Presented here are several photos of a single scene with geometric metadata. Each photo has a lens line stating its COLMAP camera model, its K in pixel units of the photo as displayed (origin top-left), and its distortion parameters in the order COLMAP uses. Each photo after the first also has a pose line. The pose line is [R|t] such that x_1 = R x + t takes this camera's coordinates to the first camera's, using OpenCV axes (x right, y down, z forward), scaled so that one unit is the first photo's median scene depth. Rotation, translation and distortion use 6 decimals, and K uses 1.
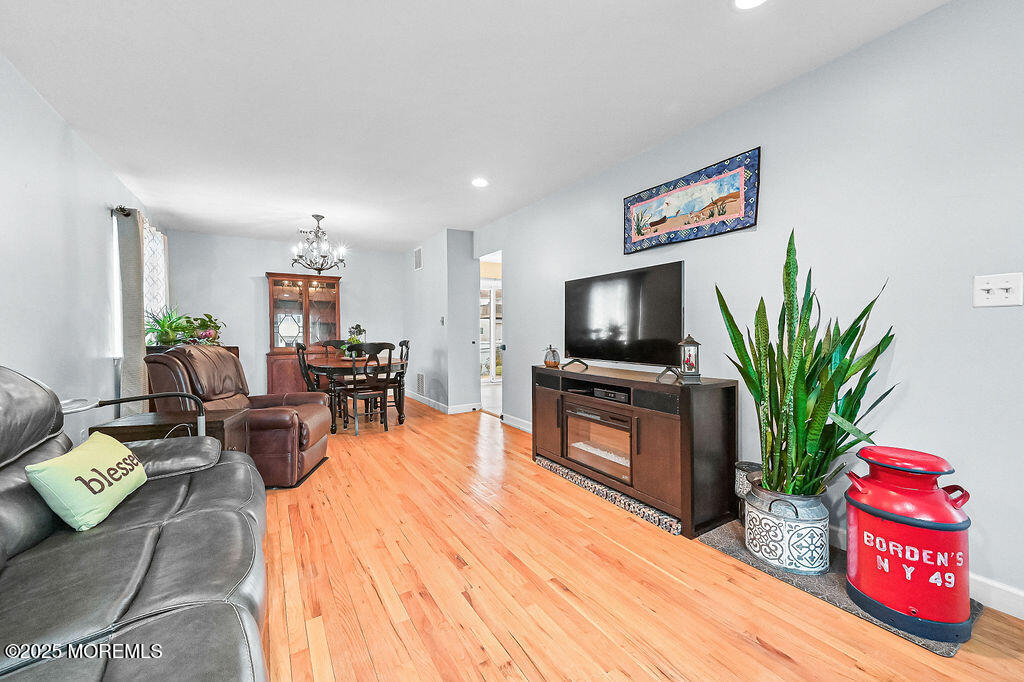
lens RADIAL K [[398.3, 0, 511.5], [0, 398.3, 330.4], [0, 0, 1]] dist [0.021666, 0.000547]
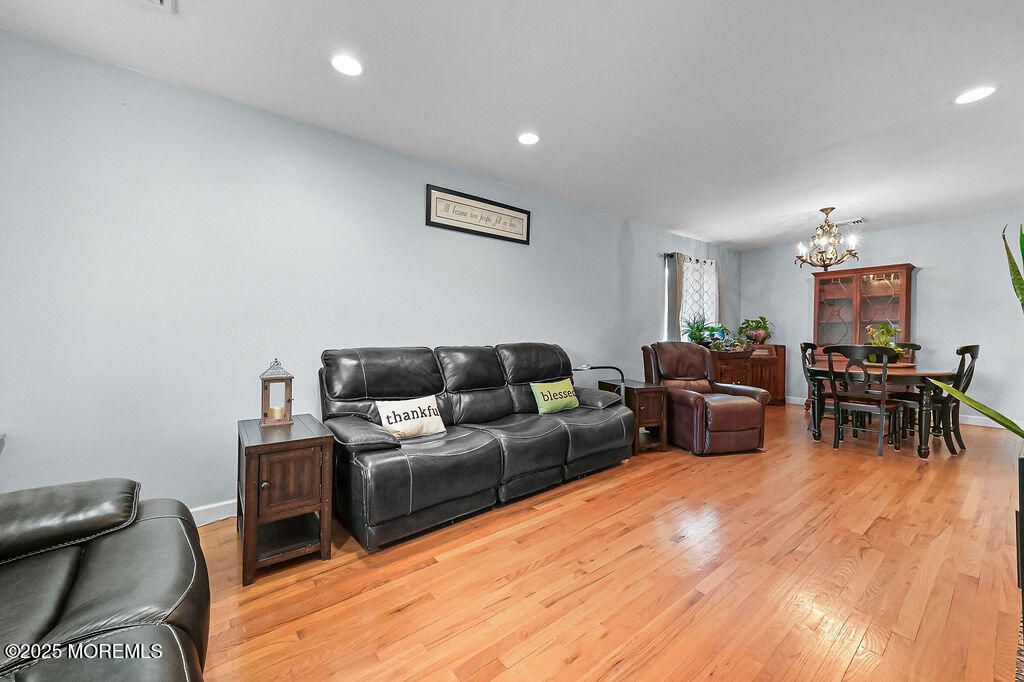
lens RADIAL K [[390.0, 0, 512.0], [0, 390.0, 341.0], [0, 0, 1]] dist [0.002762, 0.000199]
pose [[0.114161, 0.024392, -0.993163, 0.587660], [-0.000787, 0.999700, 0.024462, 0.002111], [0.993462, -0.002011, 0.114146, 0.280771]]
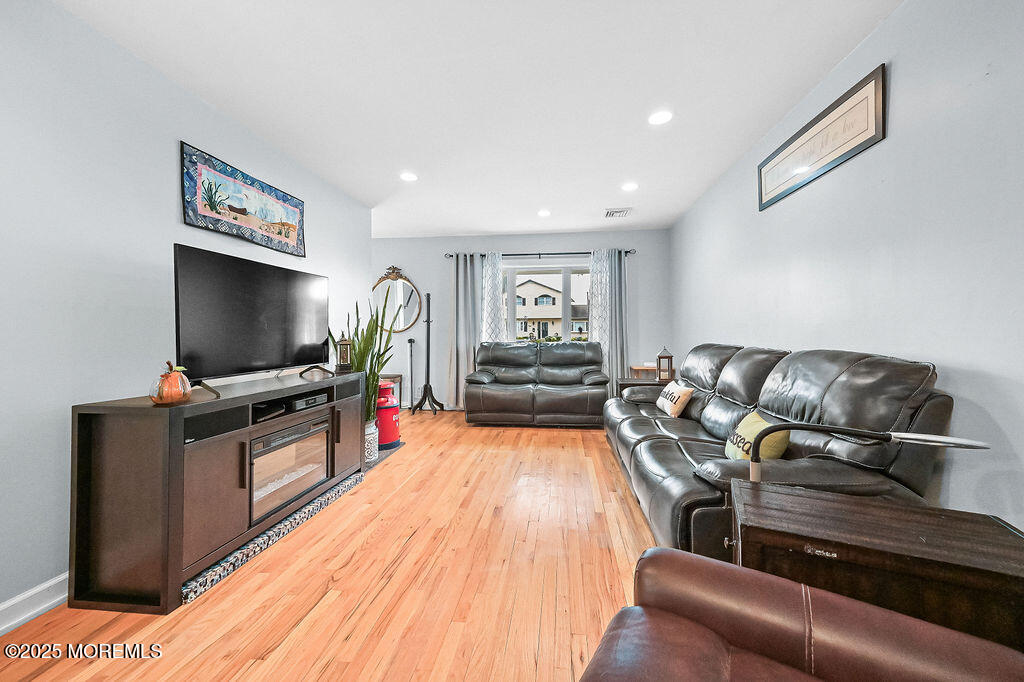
lens RADIAL K [[404.0, 0, 516.2], [0, 404.0, 327.2], [0, 0, 1]] dist [-0.000049, 0.000034]
pose [[-0.784123, 0.018188, 0.620339, -0.664347], [0.009039, 0.999799, -0.017888, 0.007331], [-0.620540, -0.008419, -0.784130, 1.329494]]
